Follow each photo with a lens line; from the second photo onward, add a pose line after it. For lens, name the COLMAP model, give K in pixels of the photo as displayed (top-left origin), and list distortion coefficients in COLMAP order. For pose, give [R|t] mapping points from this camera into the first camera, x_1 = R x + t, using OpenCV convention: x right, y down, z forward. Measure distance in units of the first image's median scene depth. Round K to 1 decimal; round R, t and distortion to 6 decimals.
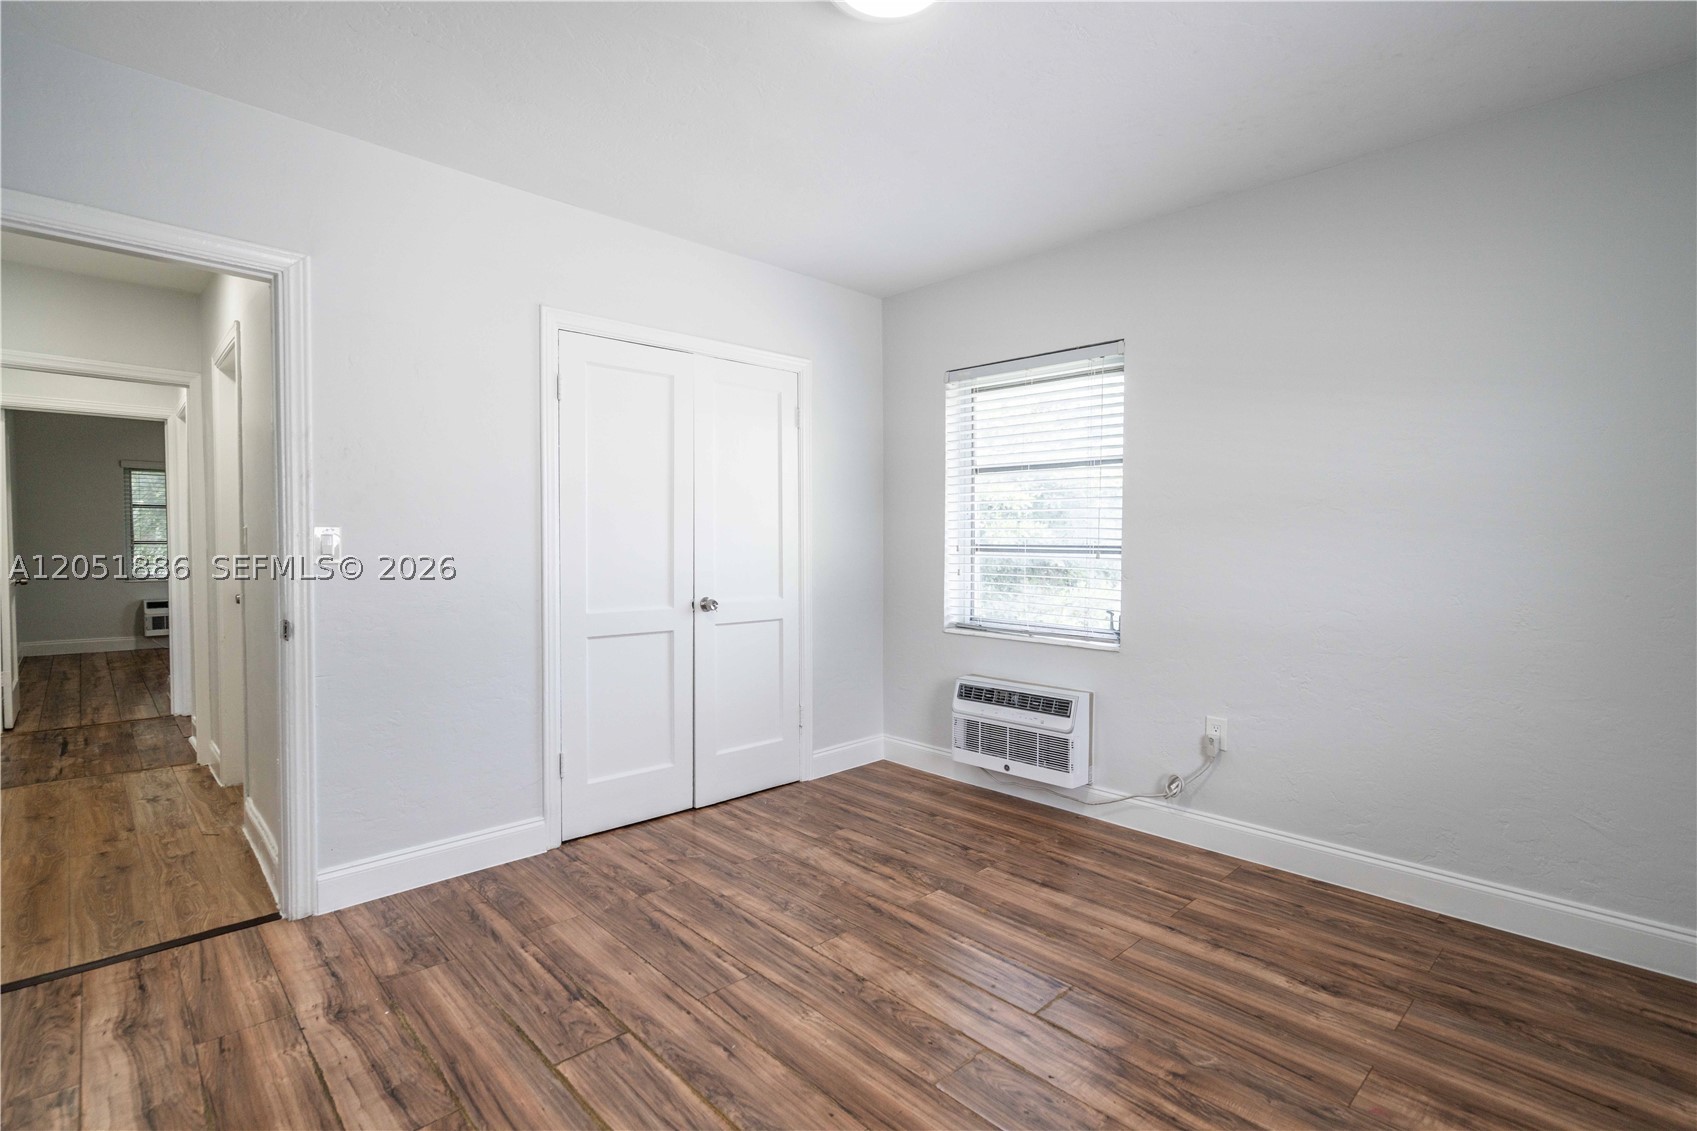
lens RADIAL K [[793.6, 0, 848.6], [0, 793.6, 600.6], [0, 0, 1]] dist [-0.002492, -0.000288]
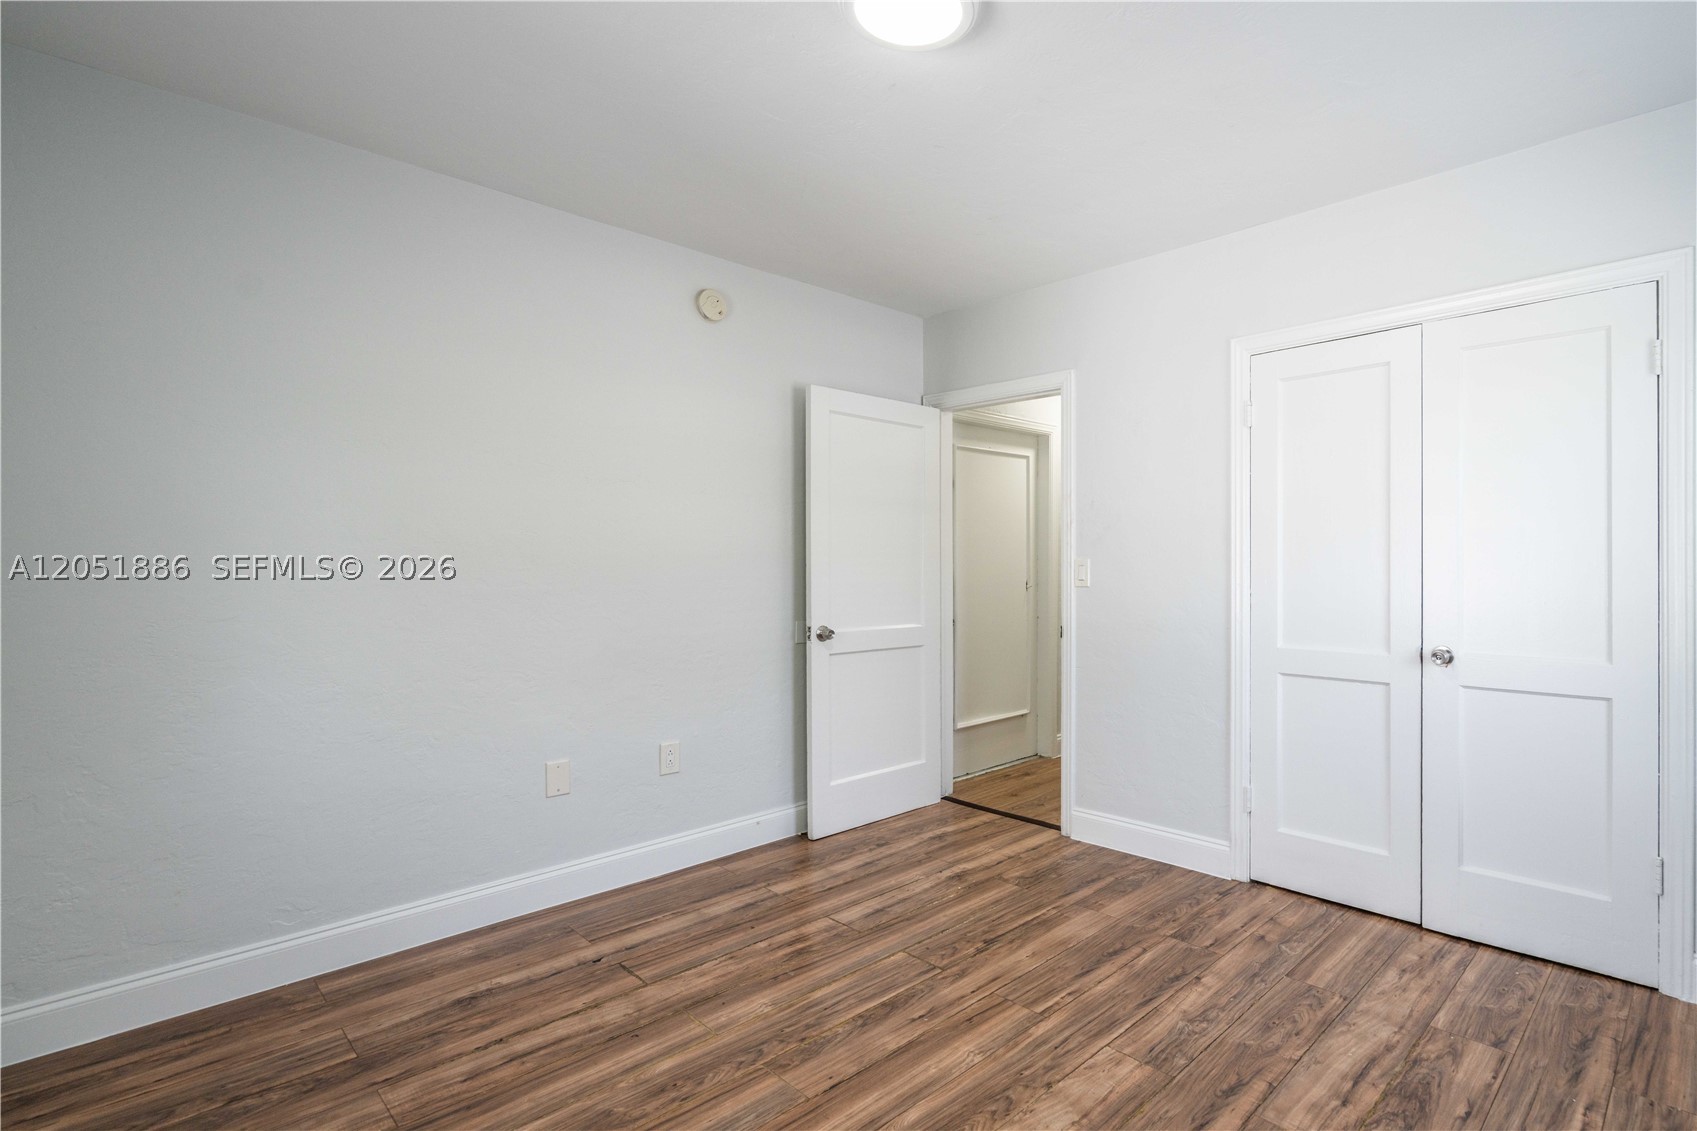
lens RADIAL K [[821.4, 0, 990.5], [0, 821.4, 574.4], [0, 0, 1]] dist [0.000583, 0.000819]
pose [[0.078802, 0.004591, -0.996880, 0.781855], [-0.070939, 0.997480, -0.001014, -0.058889], [0.994363, 0.070798, 0.078930, 0.724075]]
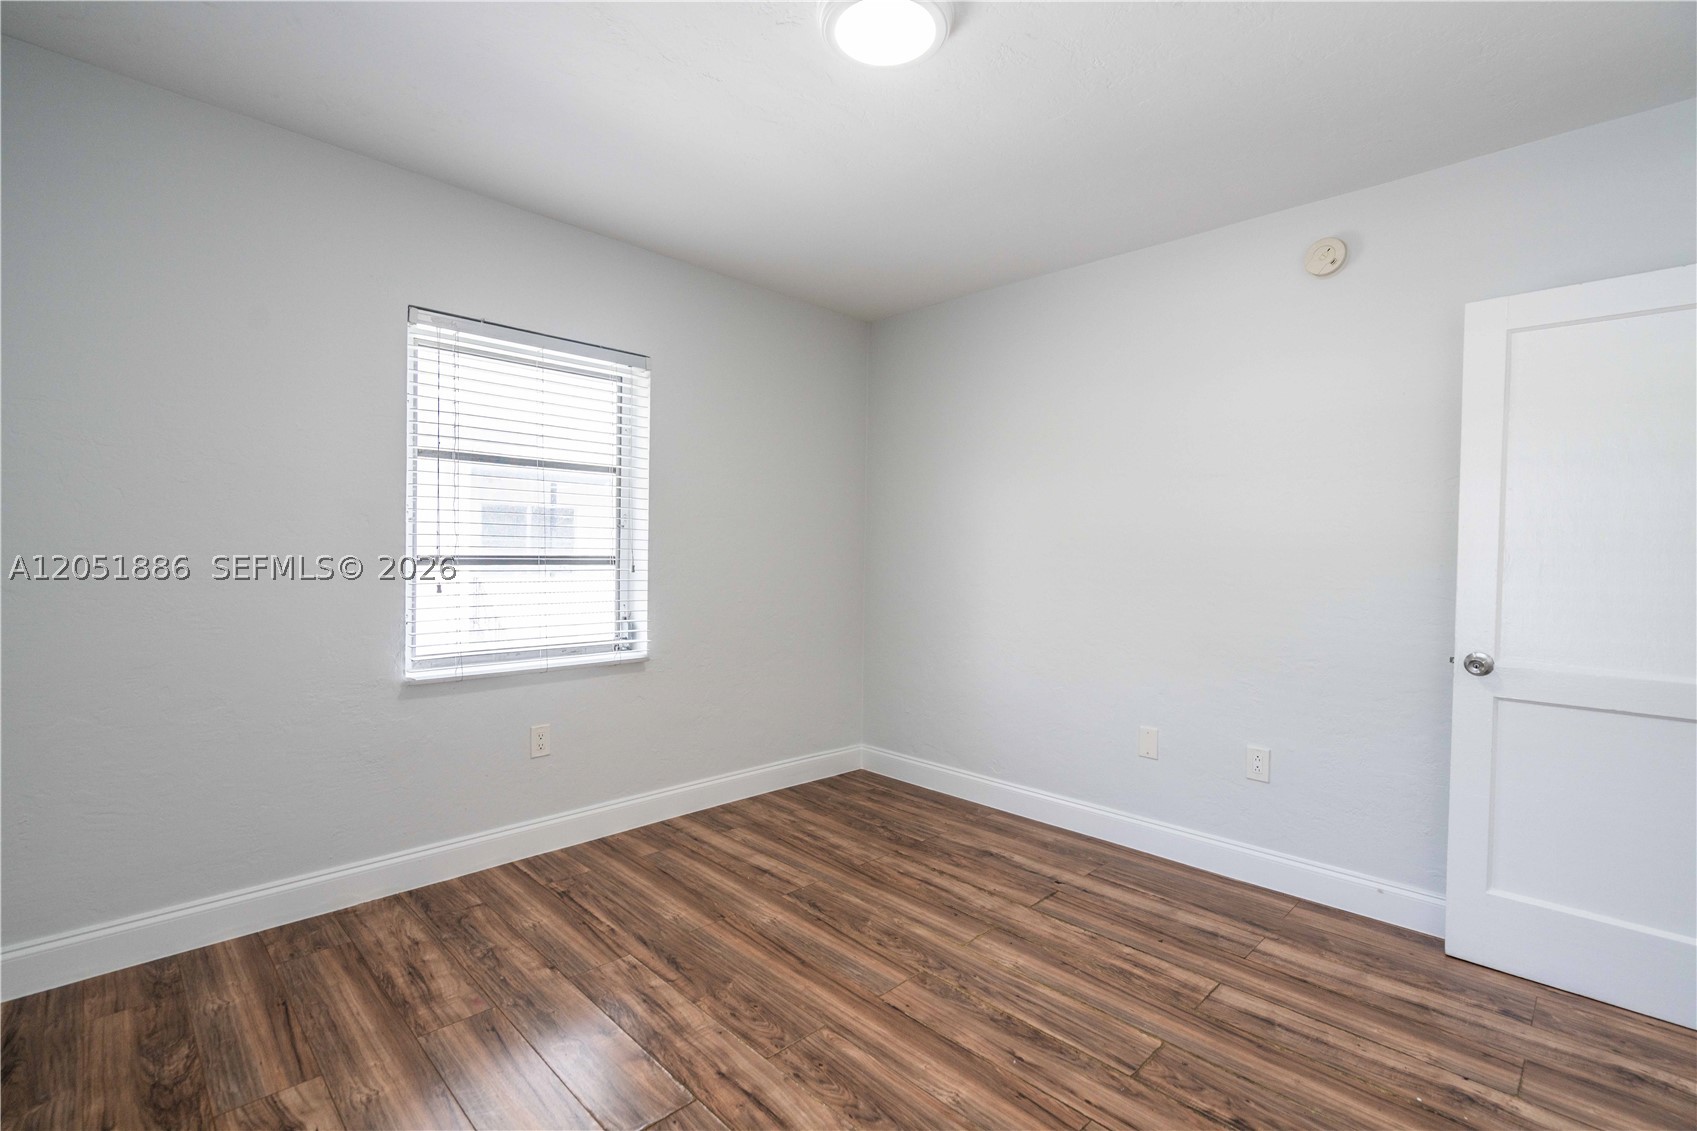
lens RADIAL K [[773.5, 0, 848.7], [0, 773.5, 556.6], [0, 0, 1]] dist [-0.000127, -0.000021]
pose [[-0.999479, -0.022158, -0.023460, 0.080345], [-0.023964, 0.996527, 0.079746, -0.120668], [0.021611, 0.080267, -0.996539, 1.467983]]
